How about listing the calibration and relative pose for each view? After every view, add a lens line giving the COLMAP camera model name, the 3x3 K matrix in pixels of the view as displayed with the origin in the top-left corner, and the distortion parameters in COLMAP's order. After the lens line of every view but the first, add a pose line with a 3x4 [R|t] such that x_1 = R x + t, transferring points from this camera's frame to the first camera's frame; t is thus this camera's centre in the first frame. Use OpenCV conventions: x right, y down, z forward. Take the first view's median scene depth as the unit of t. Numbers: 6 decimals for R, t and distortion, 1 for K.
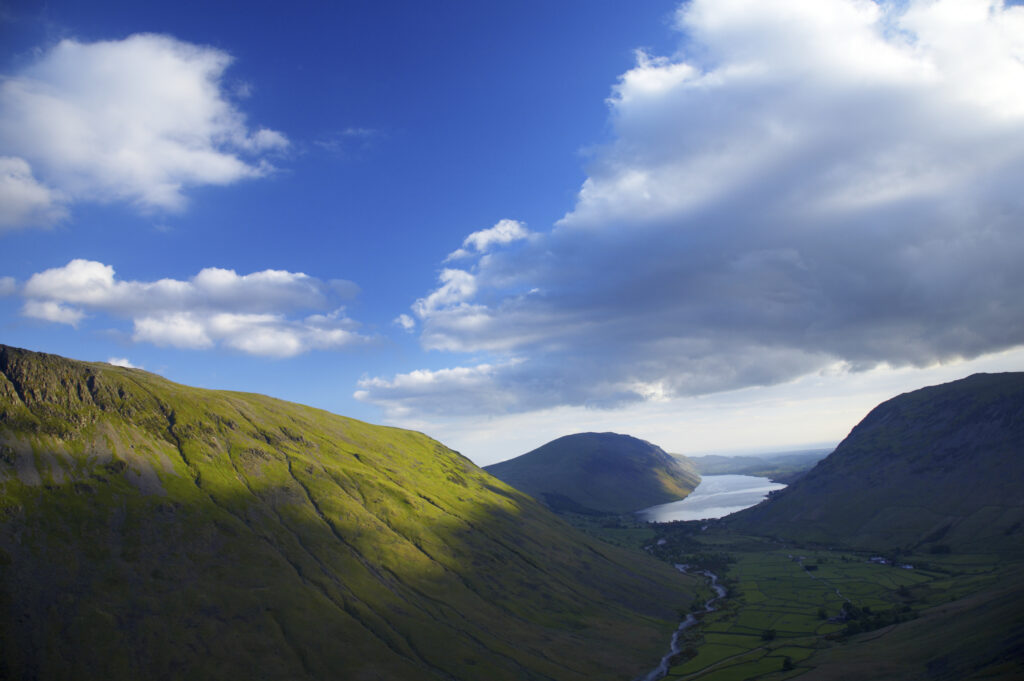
lens RADIAL K [[690.8, 0, 513.6], [0, 690.8, 335.2], [0, 0, 1]] dist [-0.119687, 0.055041]
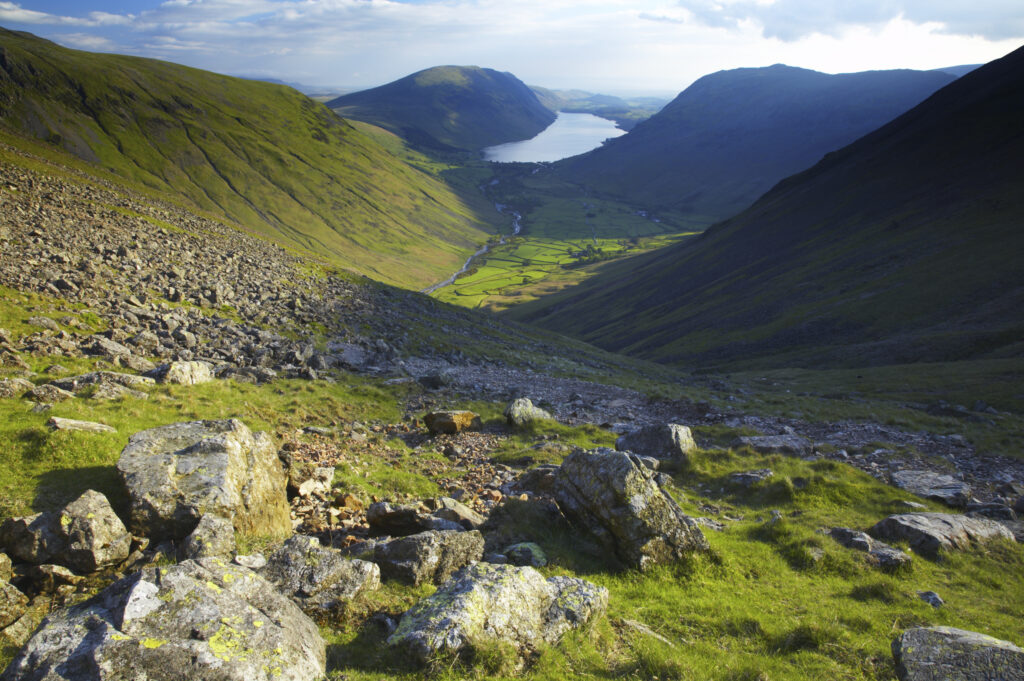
lens RADIAL K [[690.8, 0, 515.0], [0, 690.8, 344.5], [0, 0, 1]] dist [-0.119687, 0.055041]
pose [[0.982472, 0.002043, 0.186397, 0.046813], [-0.100971, 0.846376, 0.522926, -0.189690], [-0.156694, -0.532581, 0.831748, -0.363258]]
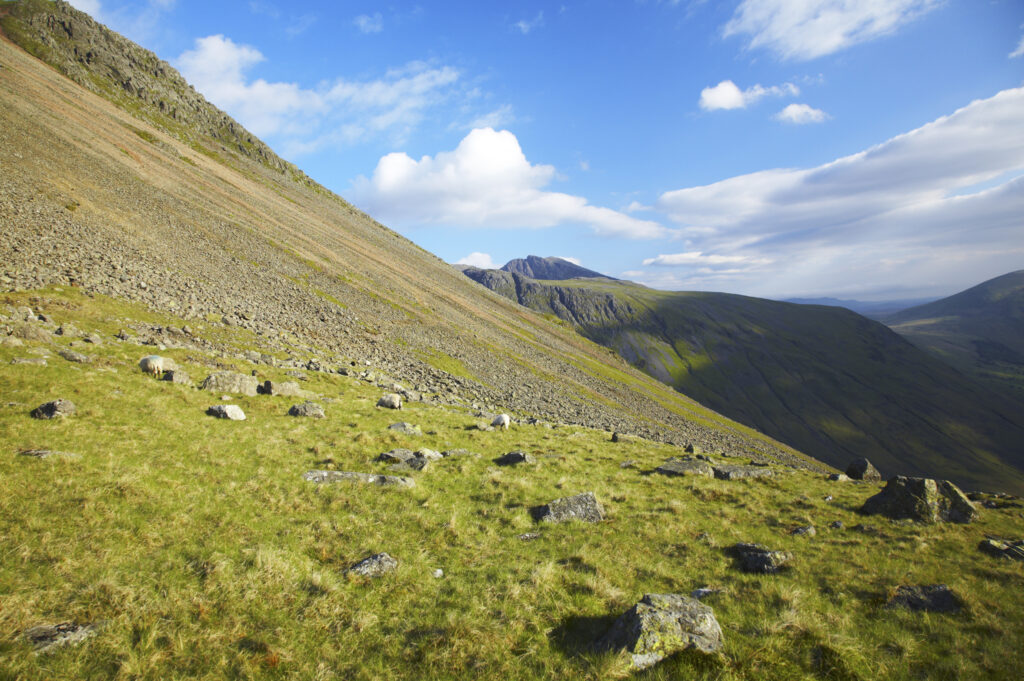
lens RADIAL K [[690.8, 0, 508.5], [0, 690.8, 337.2], [0, 0, 1]] dist [-0.119687, 0.055041]
pose [[0.829284, 0.000884, -0.558827, 0.052751], [0.139231, 0.968137, 0.208147, -0.208227], [0.541205, -0.250419, 0.802737, -0.402218]]
